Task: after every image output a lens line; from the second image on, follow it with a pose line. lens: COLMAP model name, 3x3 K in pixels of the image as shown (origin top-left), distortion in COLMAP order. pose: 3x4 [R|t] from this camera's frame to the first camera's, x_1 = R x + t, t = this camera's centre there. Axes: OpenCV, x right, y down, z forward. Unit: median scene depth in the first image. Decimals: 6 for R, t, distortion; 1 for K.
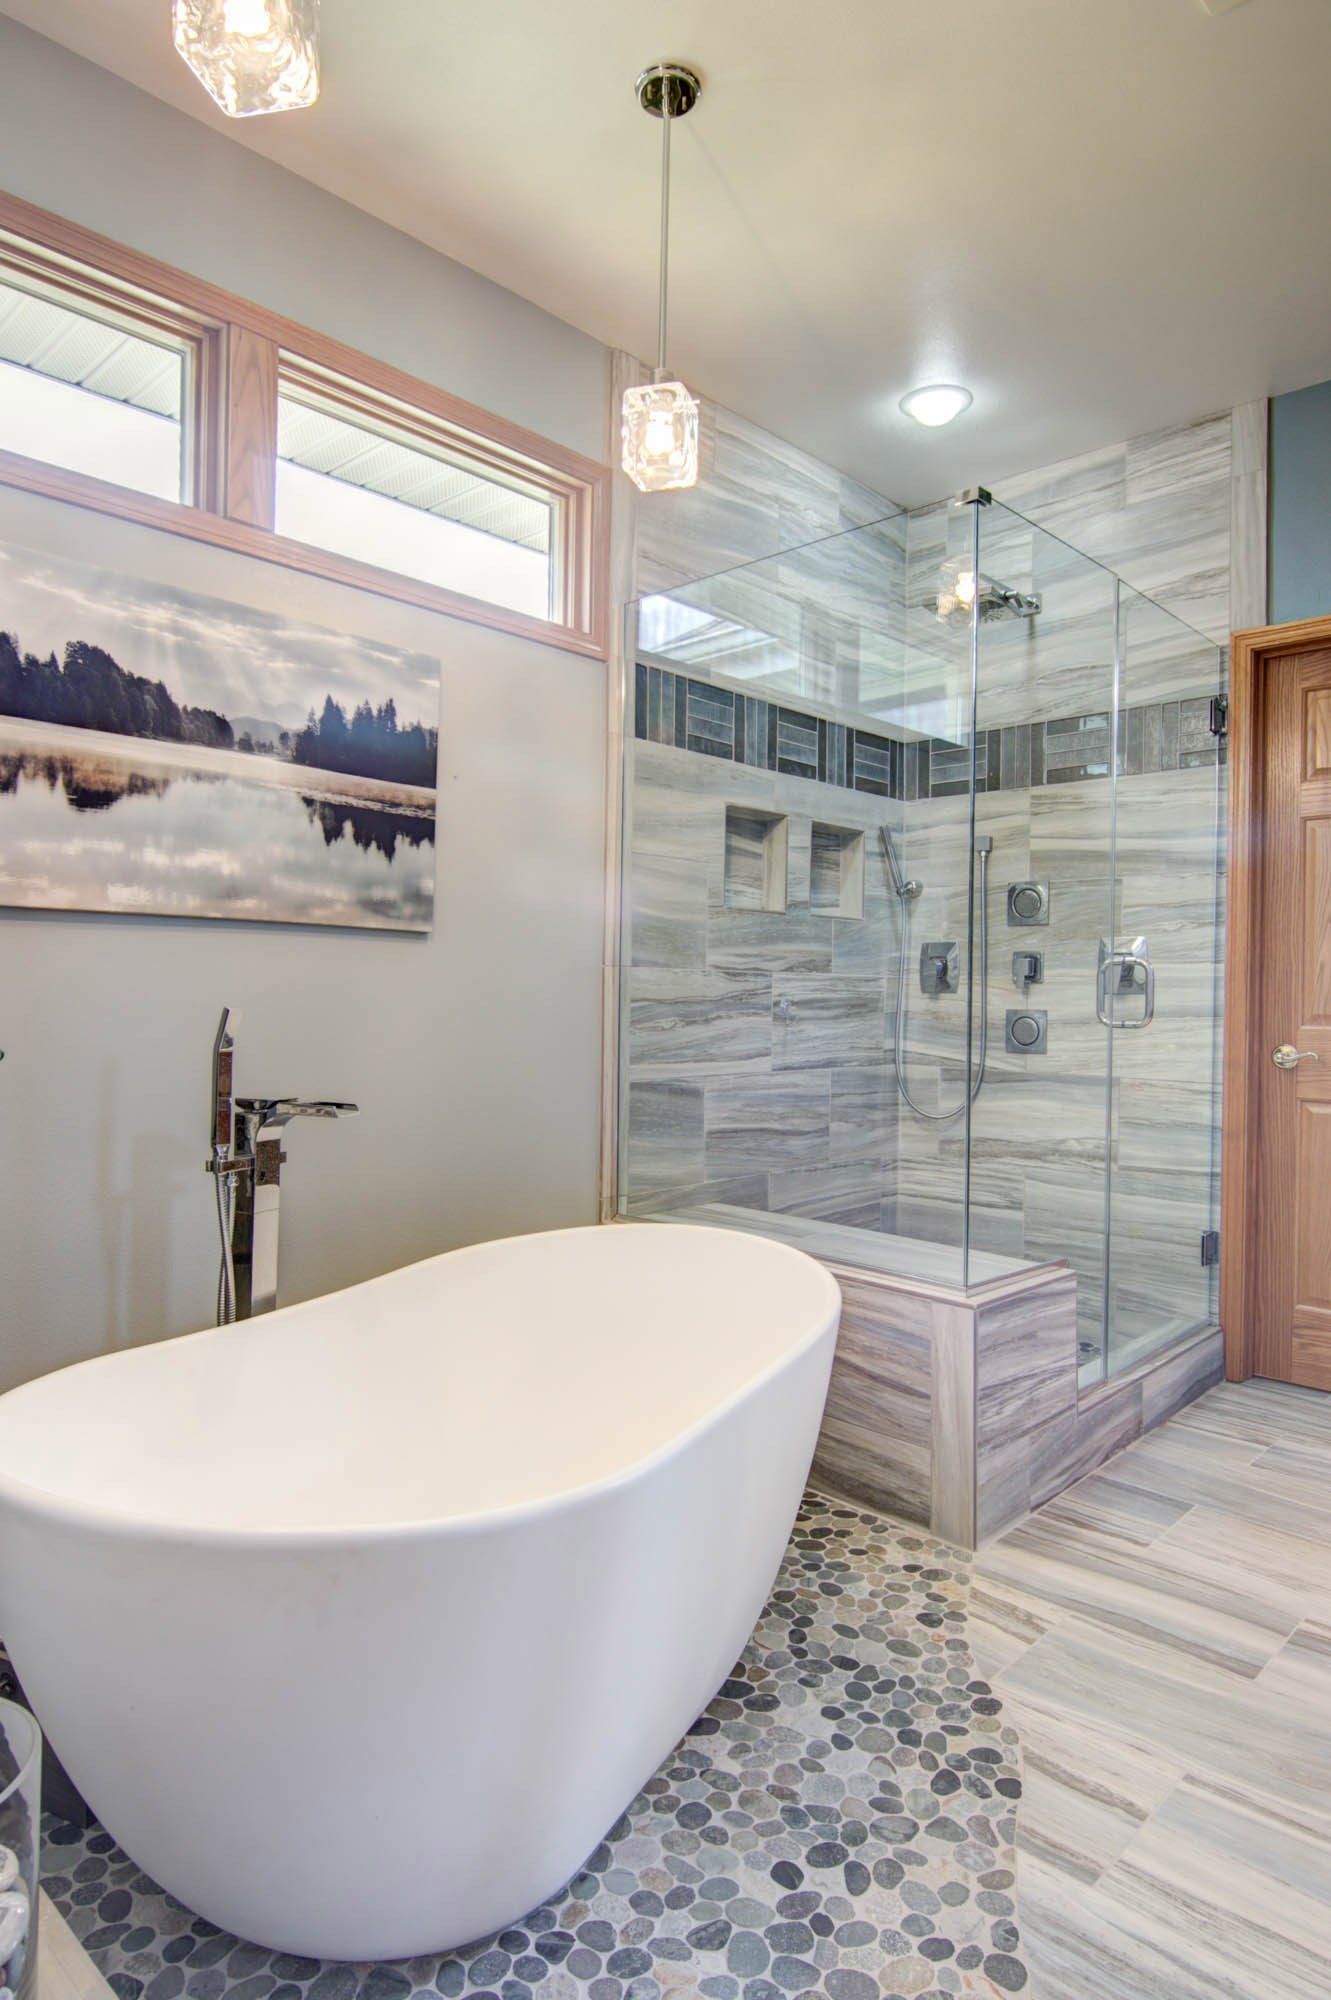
lens RADIAL K [[1146.4, 0, 664.8], [0, 1146.4, 1008.3], [0, 0, 1]] dist [0.005153, -0.019431]
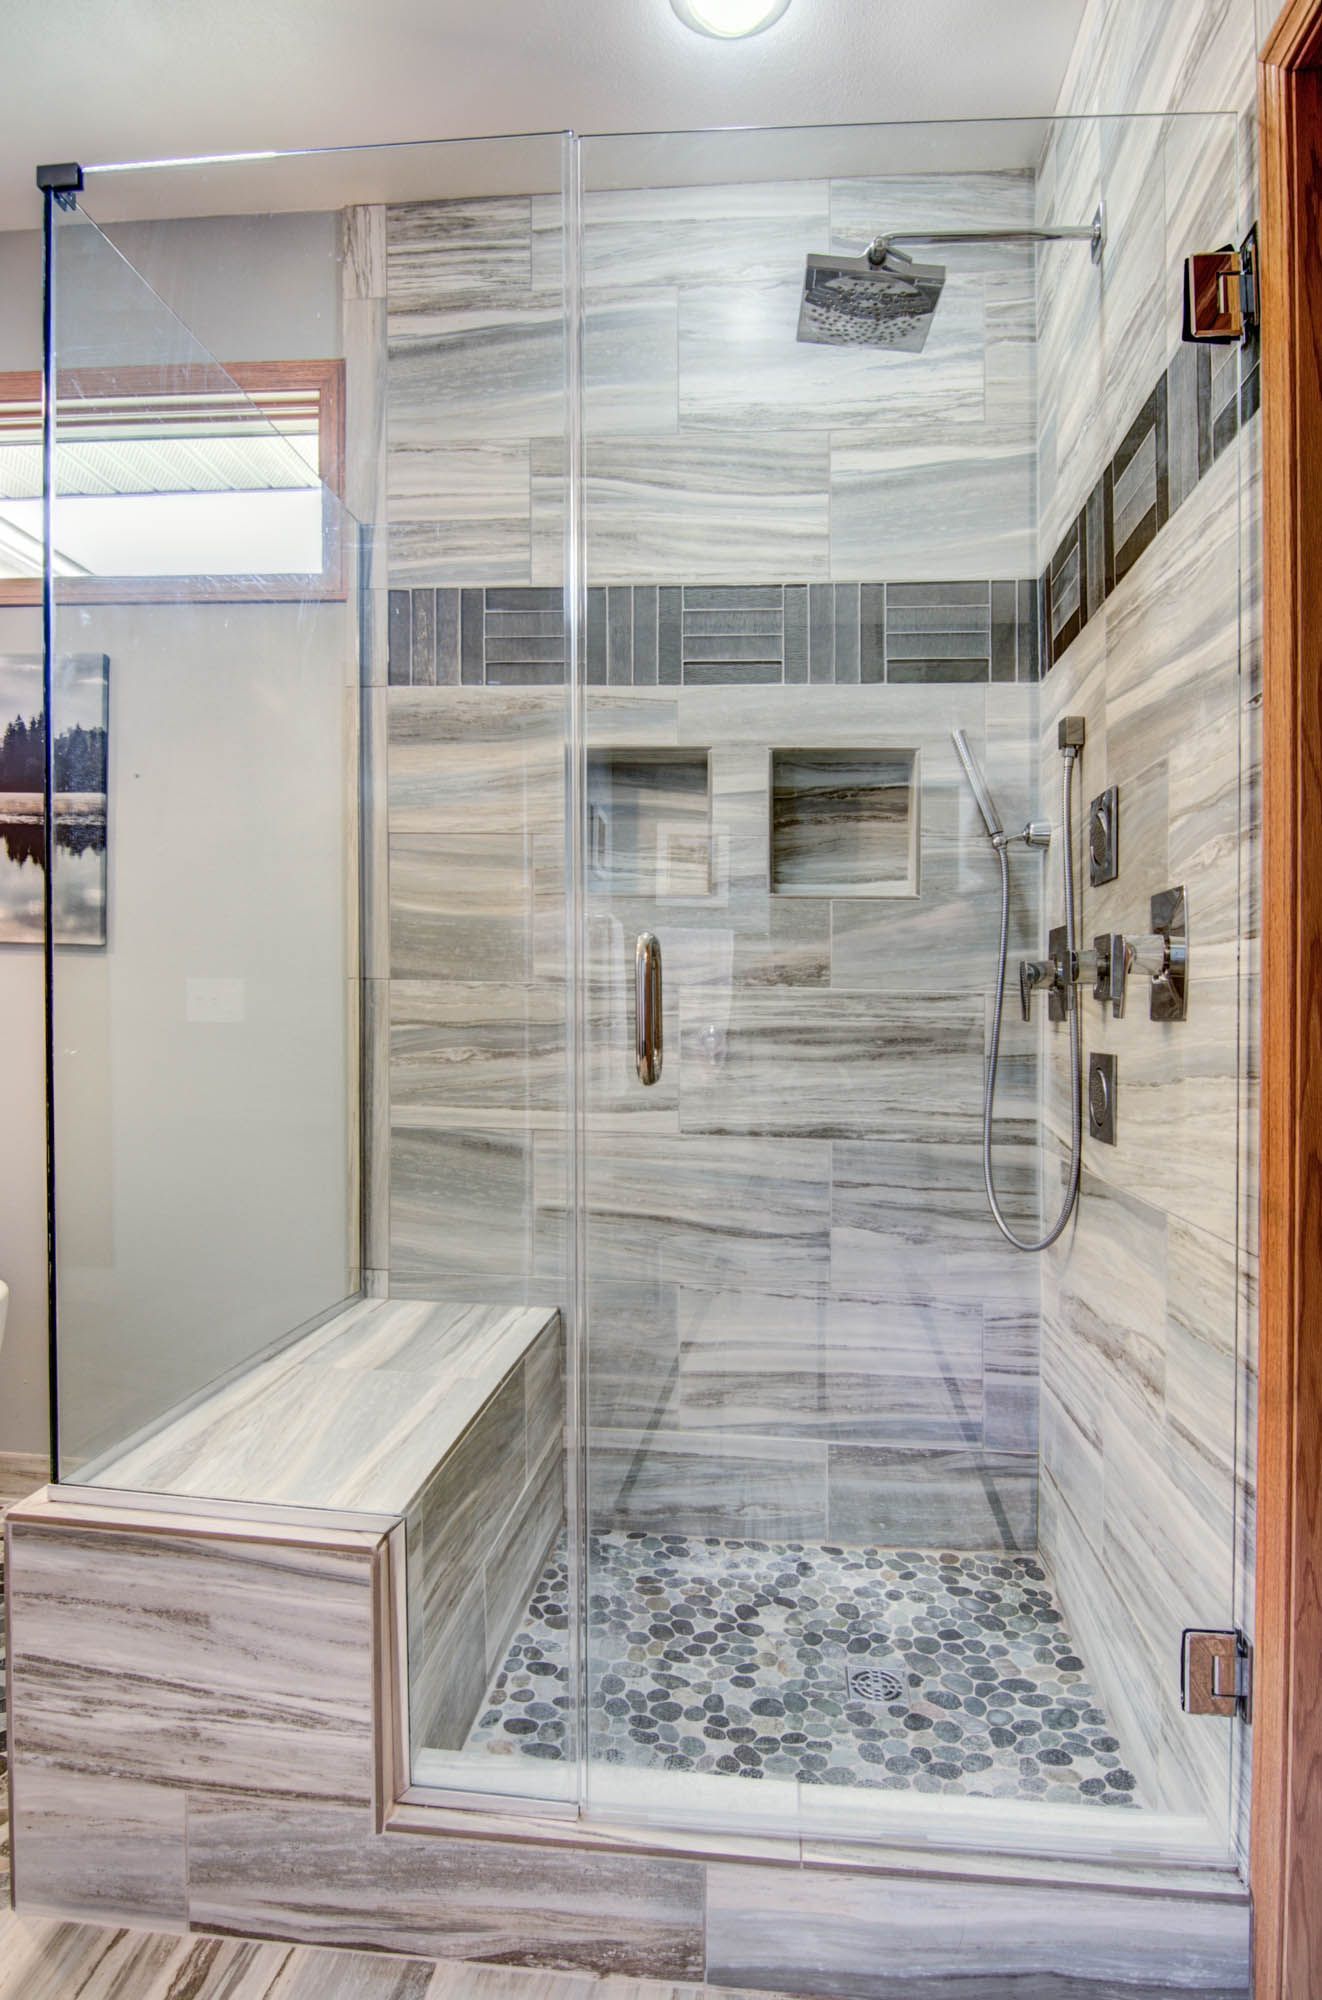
lens RADIAL K [[1187.7, 0, 661.0], [0, 1187.7, 1000.0], [0, 0, 1]] dist [0.002572, -0.020309]
pose [[0.628760, -0.006520, -0.777572, 0.853342], [-0.025950, 0.999232, -0.029363, -0.003382], [0.777166, 0.038641, 0.628108, 0.746758]]
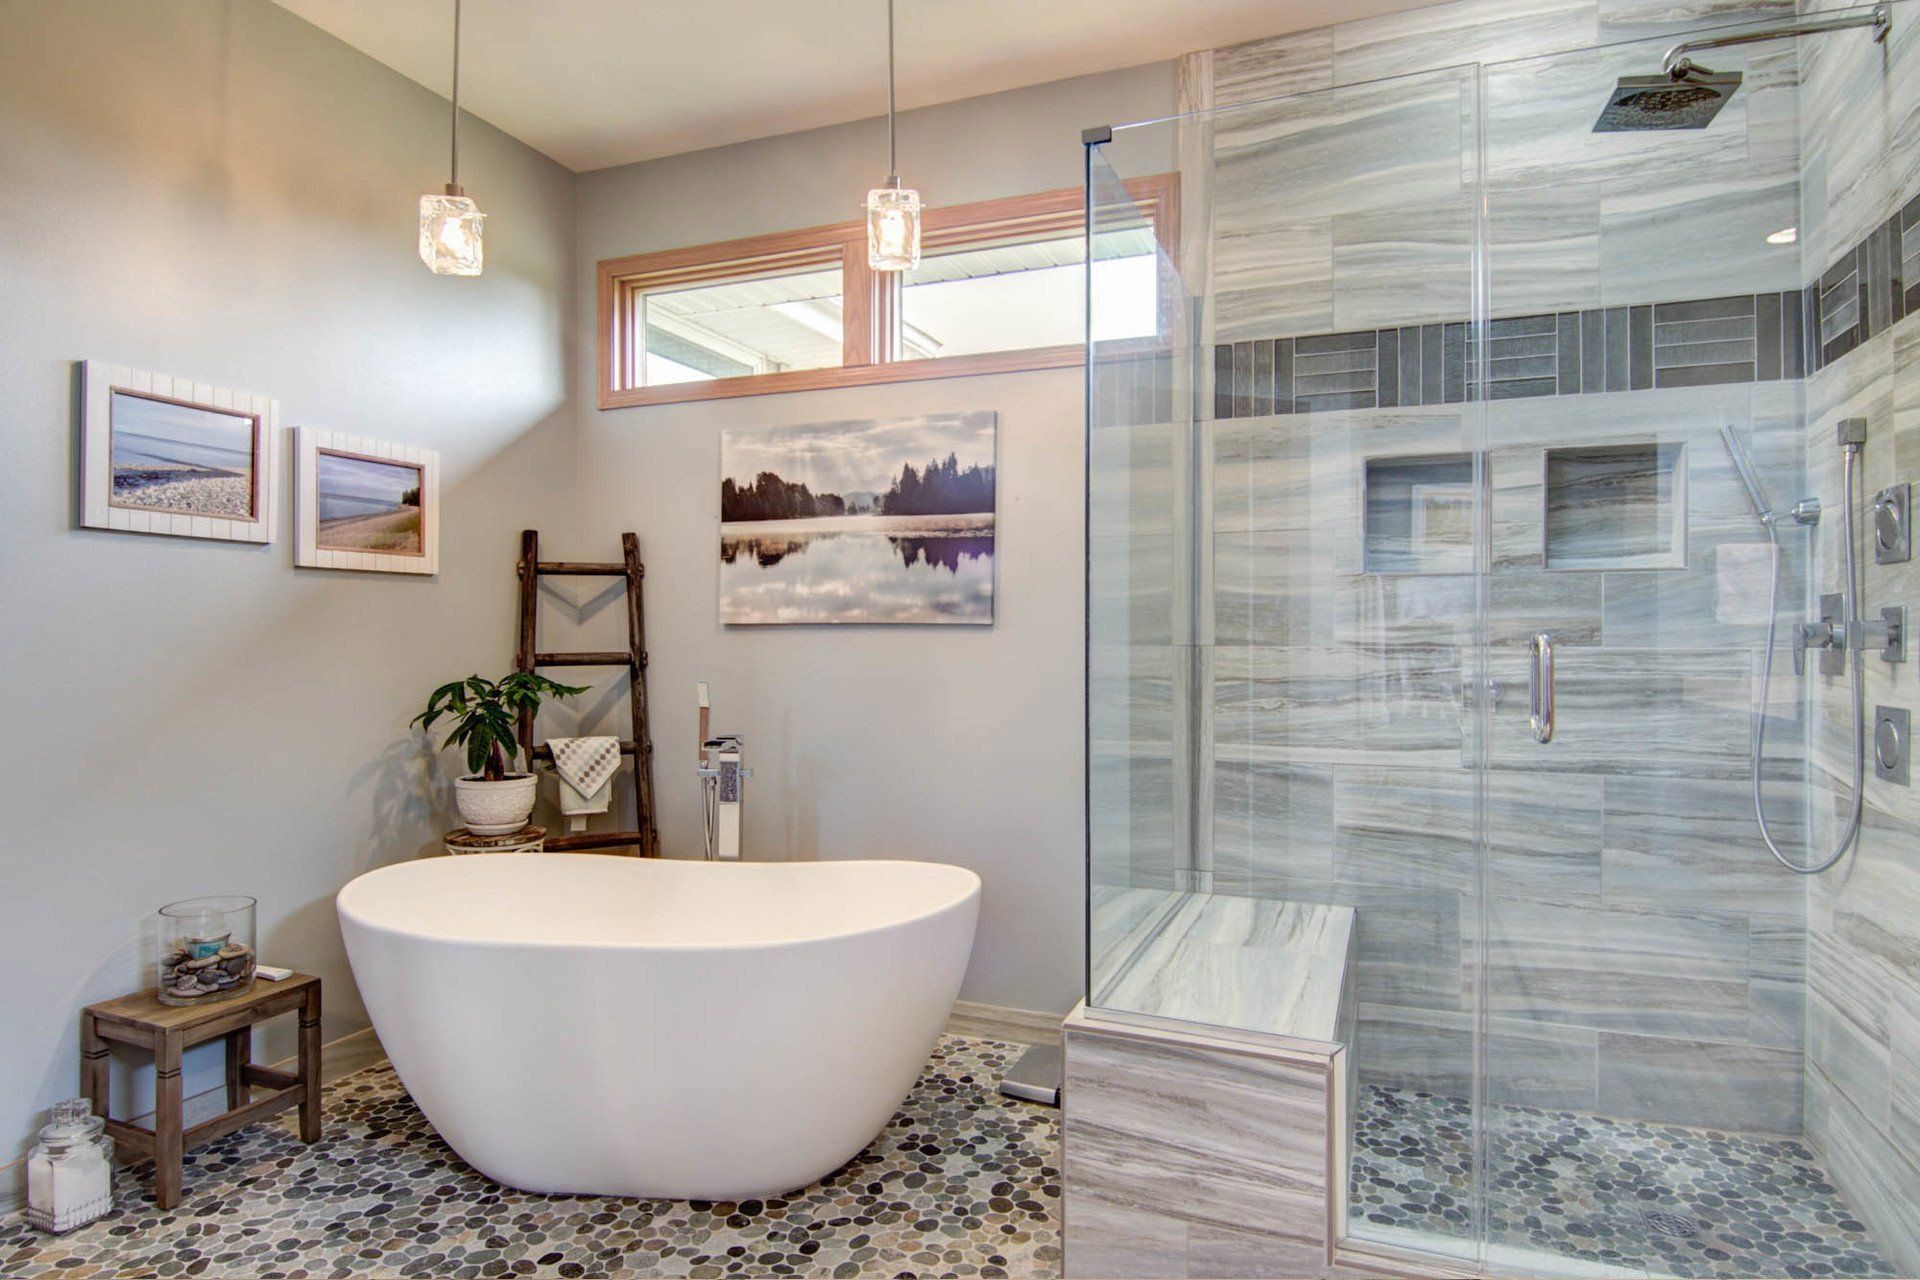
lens RADIAL K [[1079.0, 0, 993.7], [0, 1079.0, 648.2], [0, 0, 1]] dist [-0.003352, -0.013451]
pose [[0.395621, -0.005393, -0.918398, 0.906261], [-0.008595, 0.999917, -0.009574, -0.027654], [0.918374, 0.011681, 0.395542, 0.525104]]
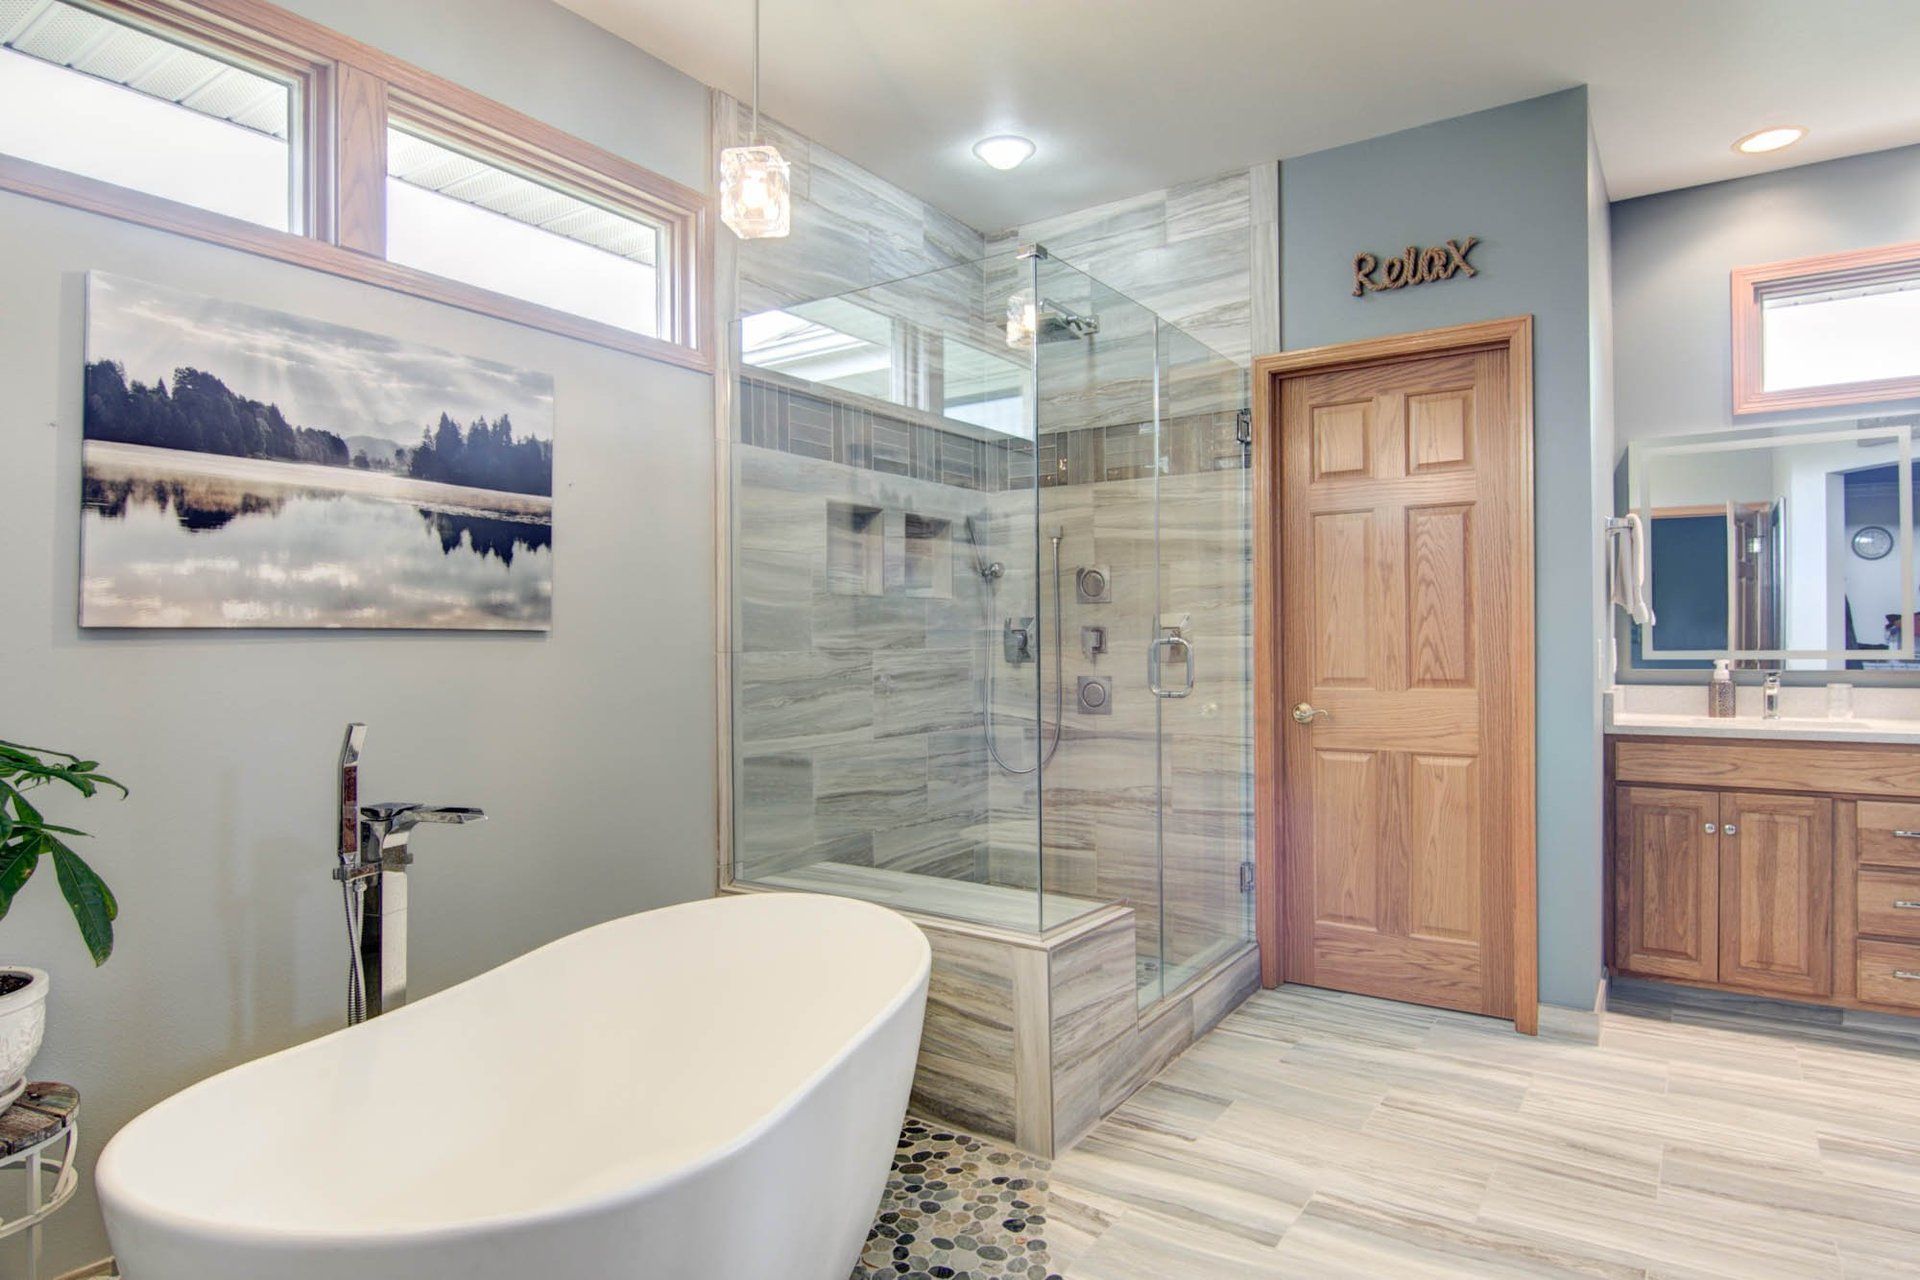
lens RADIAL K [[1063.8, 0, 960.1], [0, 1063.8, 651.2], [0, 0, 1]] dist [0.002711, -0.018753]
pose [[0.985956, -0.022229, 0.165518, 0.009071], [0.022575, 0.999745, -0.000209, -0.038258], [-0.165471, 0.003942, 0.986207, -0.043513]]
